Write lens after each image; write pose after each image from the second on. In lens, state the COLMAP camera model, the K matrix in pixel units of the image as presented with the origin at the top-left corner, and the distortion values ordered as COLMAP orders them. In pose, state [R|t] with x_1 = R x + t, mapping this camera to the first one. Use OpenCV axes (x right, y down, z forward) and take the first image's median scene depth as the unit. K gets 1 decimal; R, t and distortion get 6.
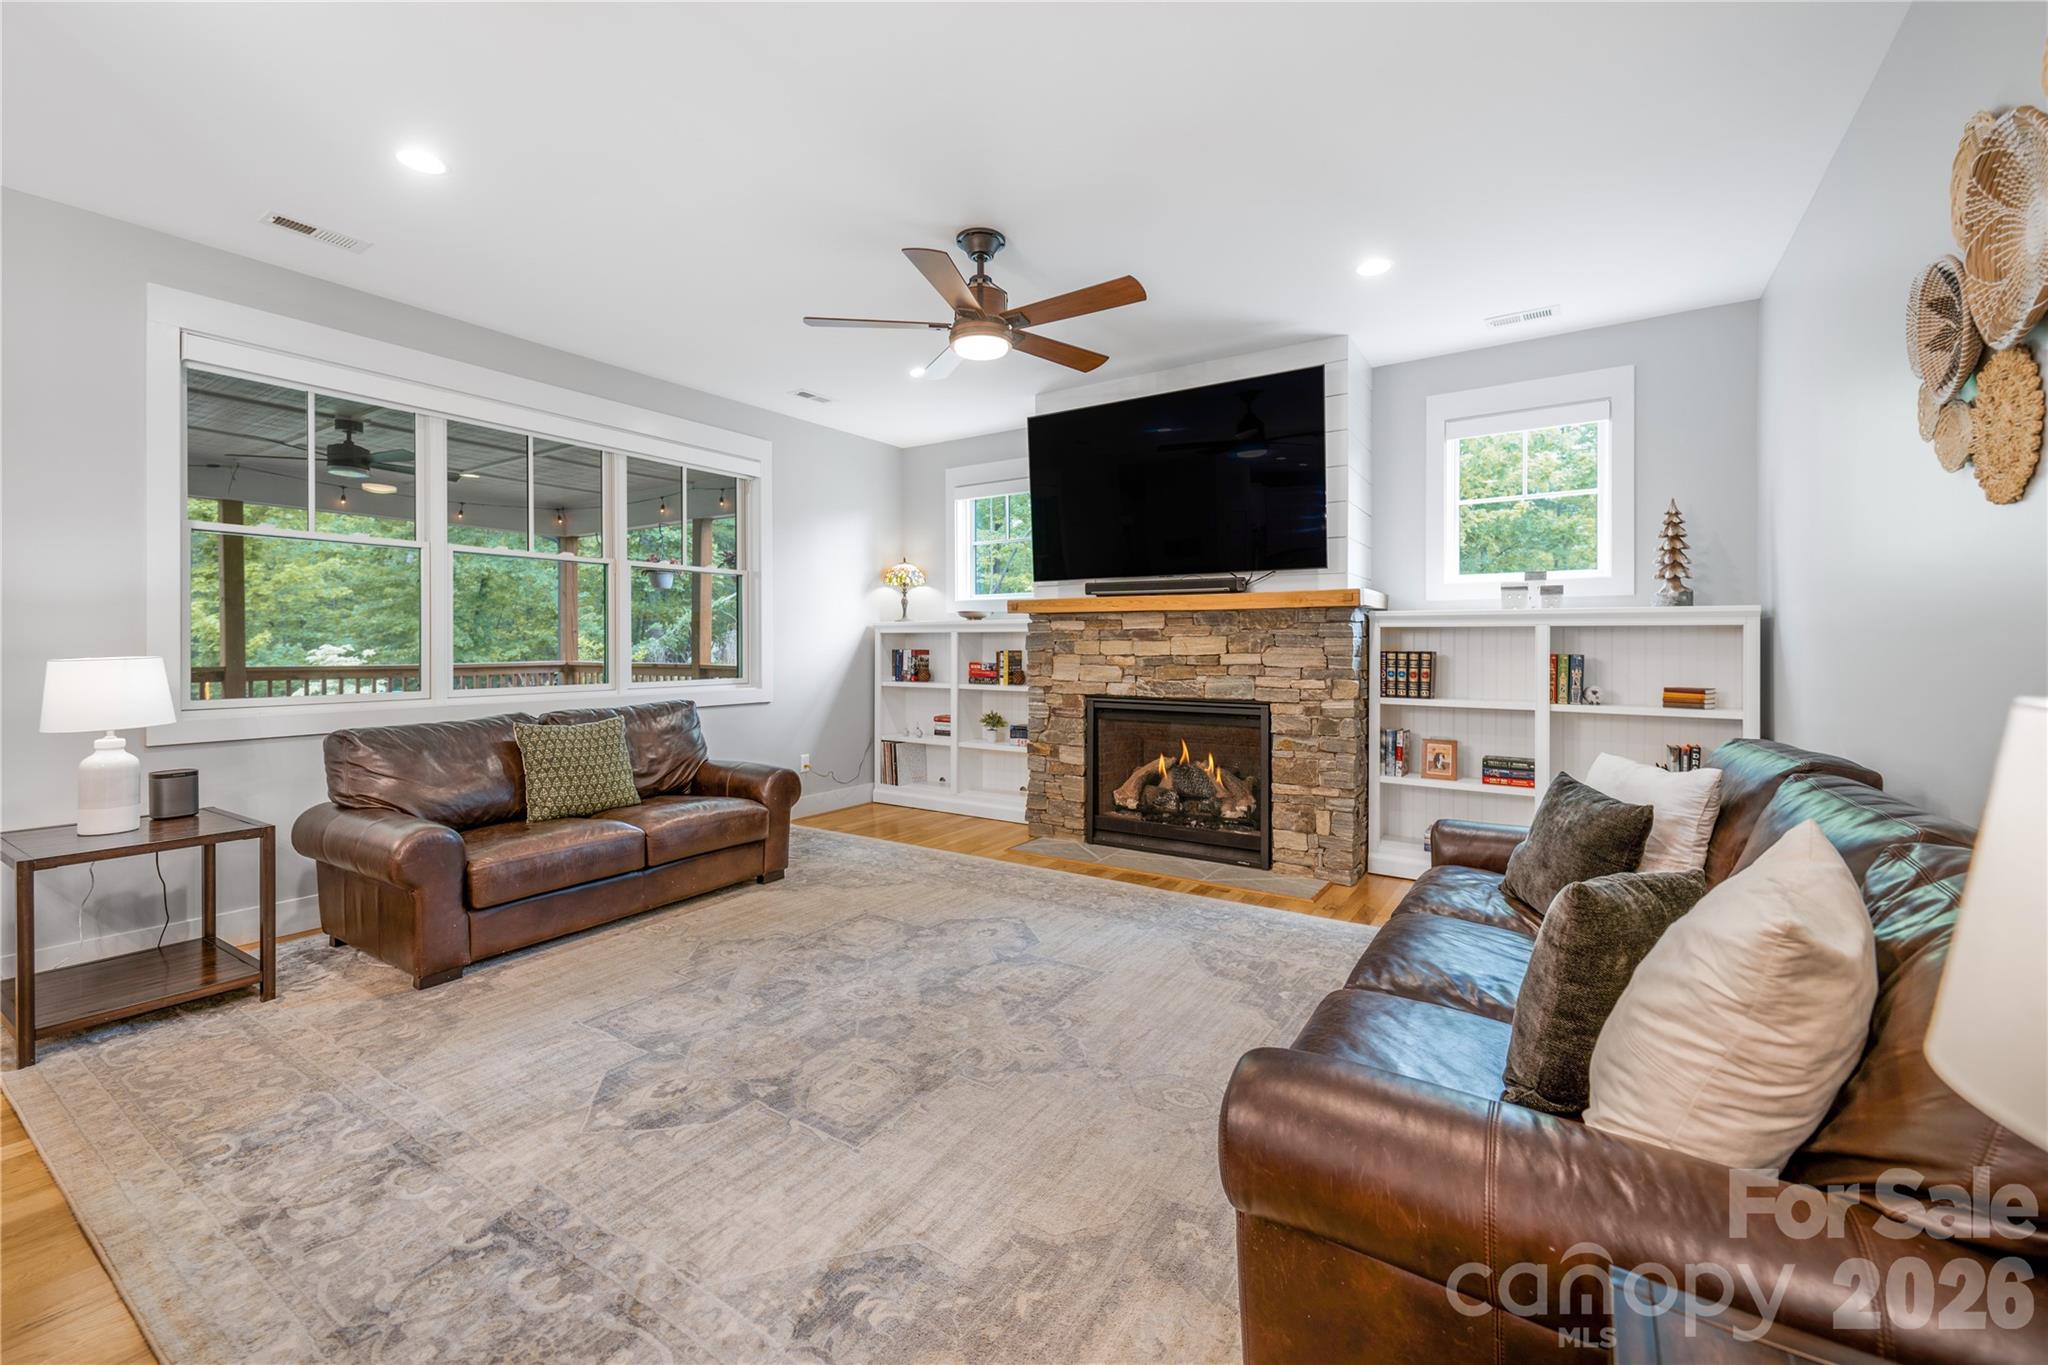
lens RADIAL K [[831.0, 0, 1023.9], [0, 831.0, 643.1], [0, 0, 1]] dist [0.012361, -0.000167]
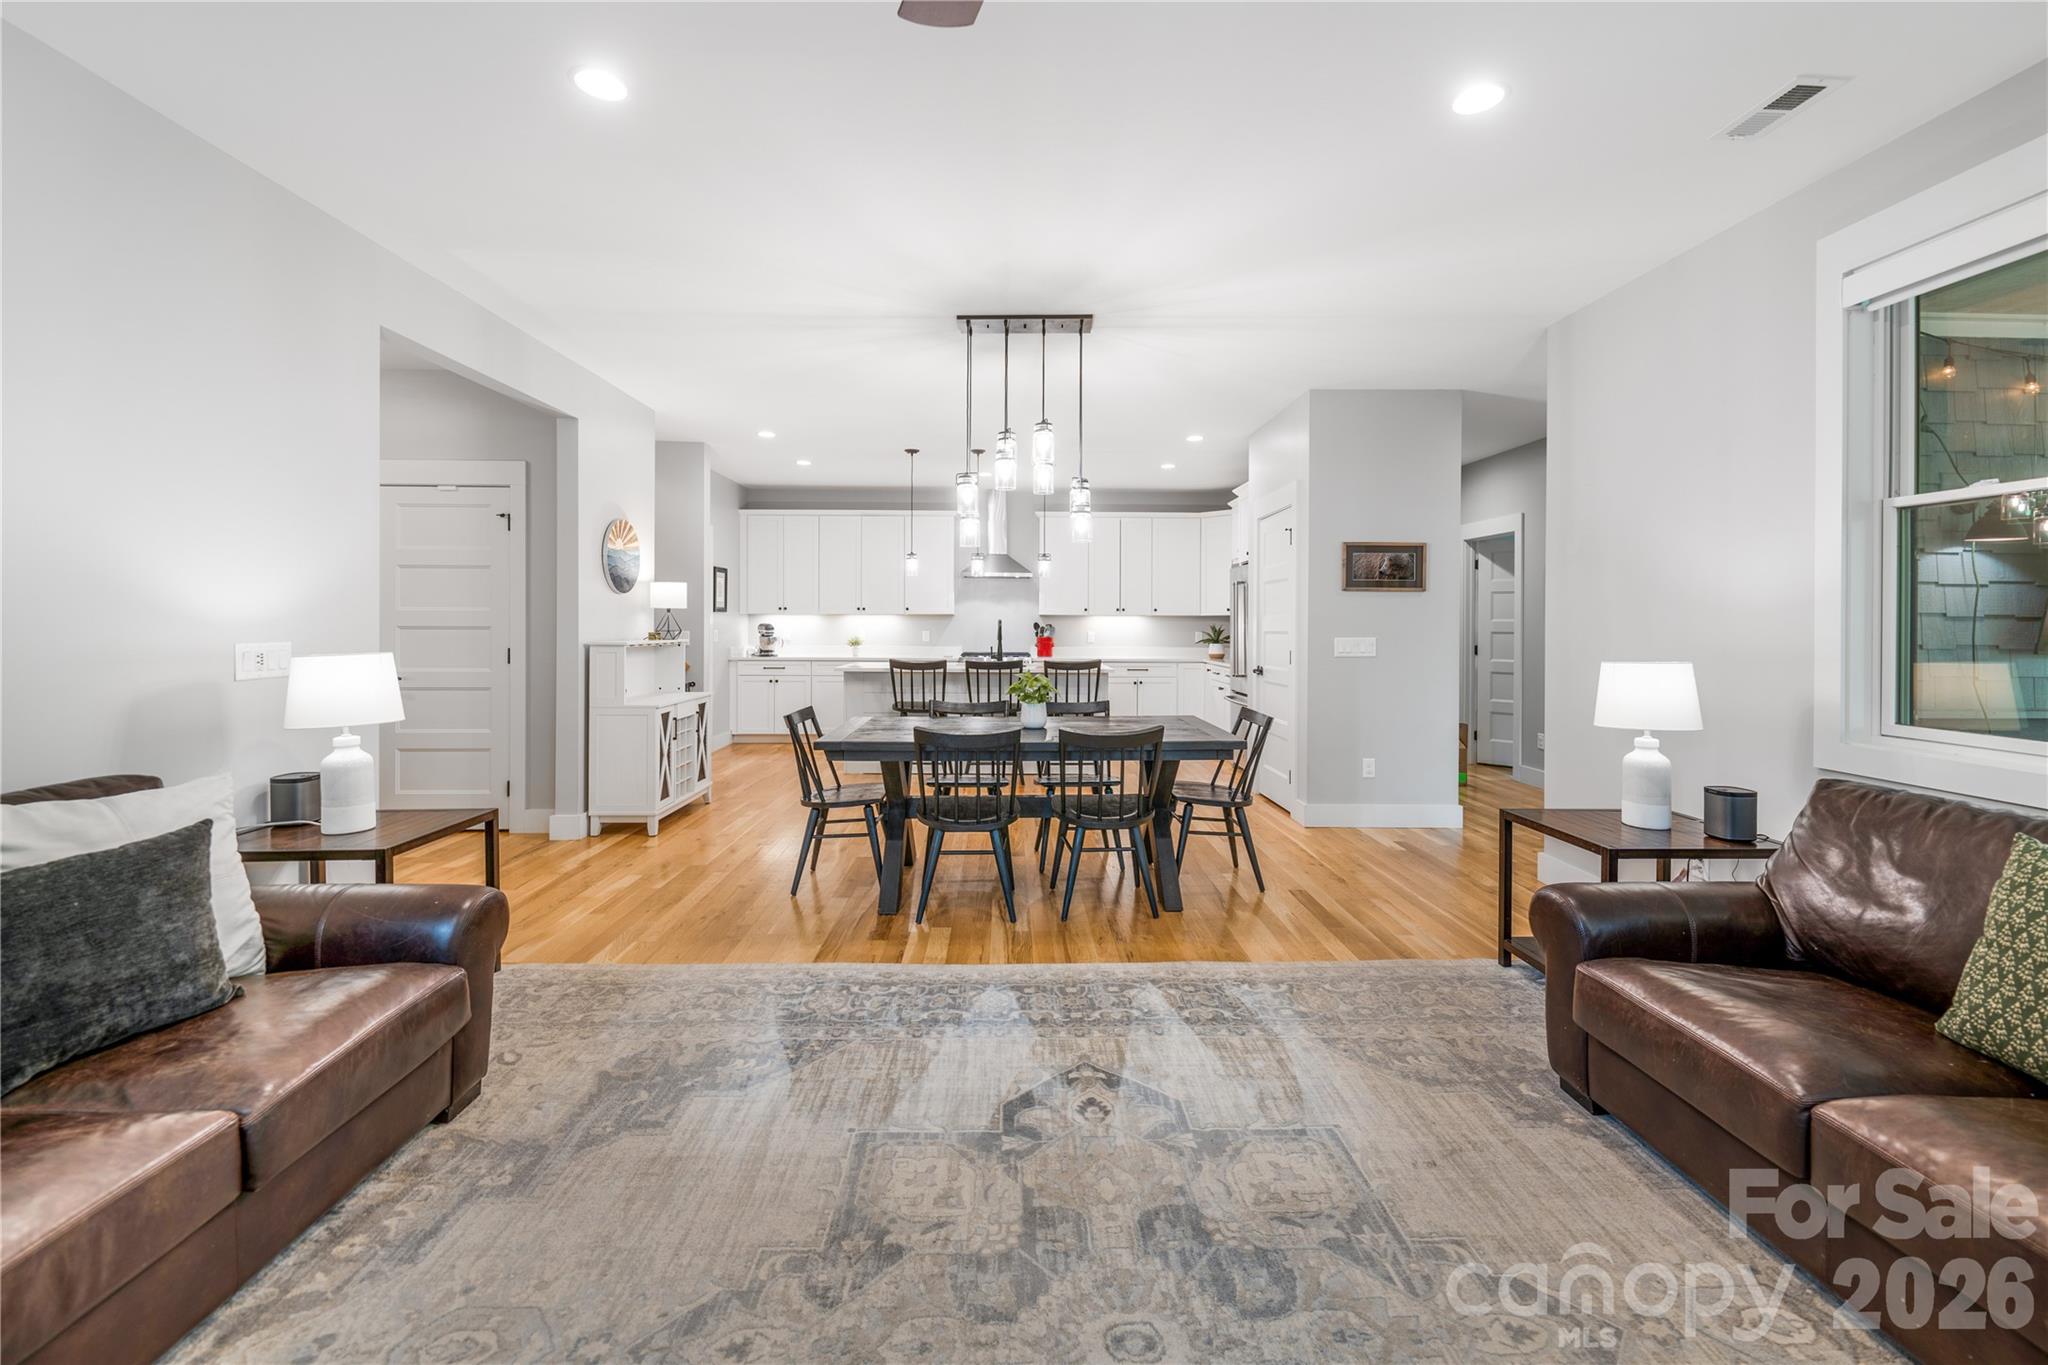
lens RADIAL K [[847.6, 0, 1029.5], [0, 847.6, 631.5], [0, 0, 1]] dist [0.014973, -0.010035]
pose [[-0.817607, 0.000984, -0.575775, 0.108536], [-0.005909, 0.999932, 0.010101, -0.017483], [0.575746, 0.011661, -0.817546, 0.920730]]
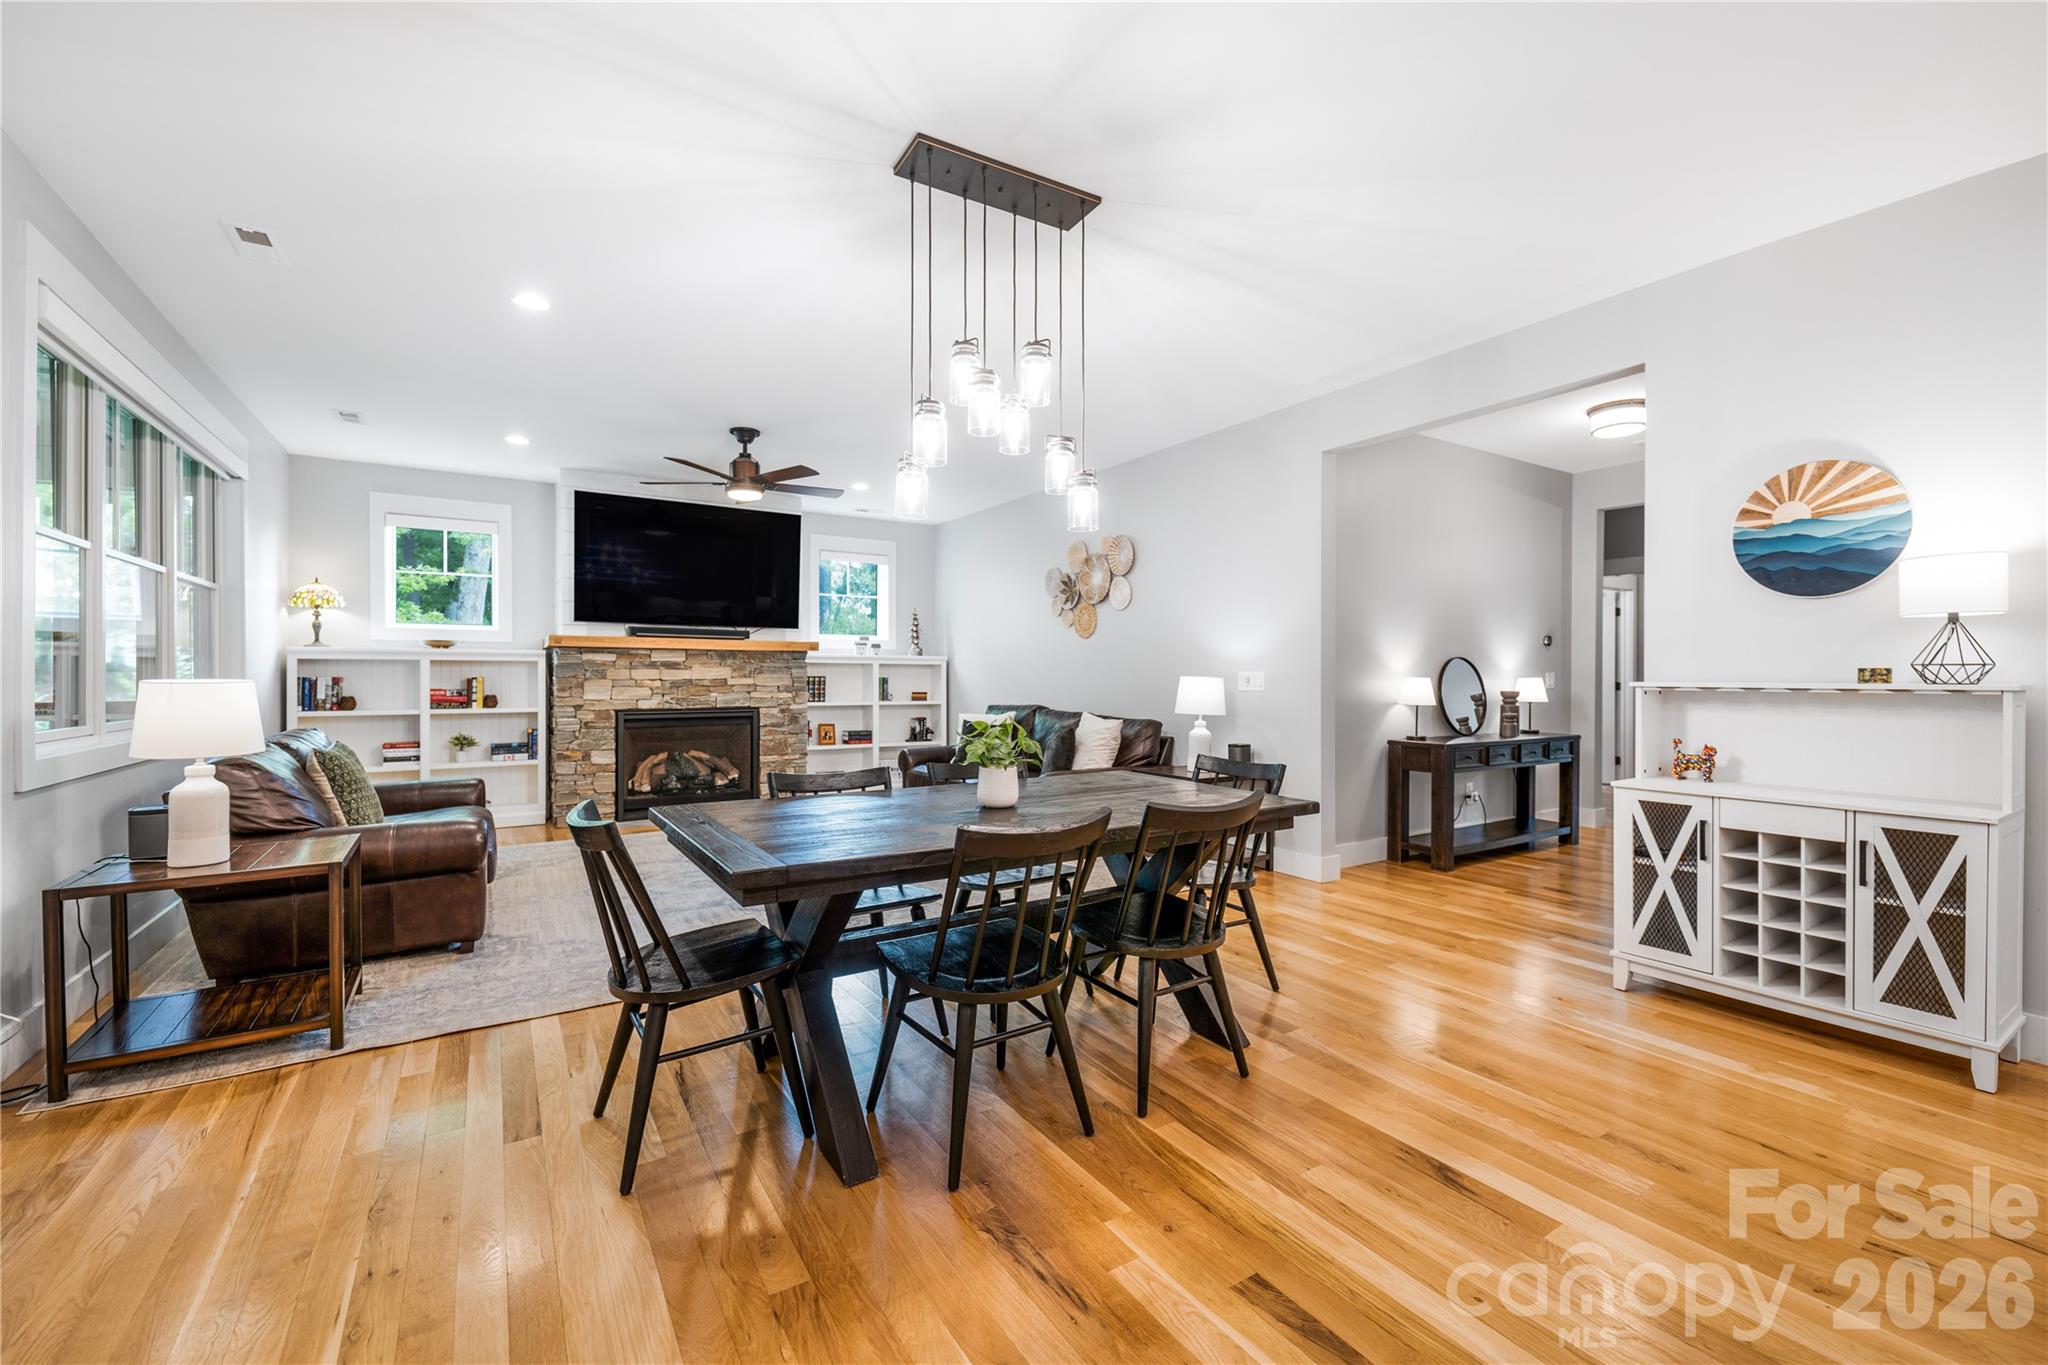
lens RADIAL K [[834.5, 0, 1026.5], [0, 834.5, 680.6], [0, 0, 1]] dist [0.009301, -0.000256]
pose [[0.405873, -0.005872, 0.913911, -1.012549], [-0.001146, 0.999975, 0.006933, 0.006362], [-0.913929, -0.003862, 0.405856, -0.154888]]
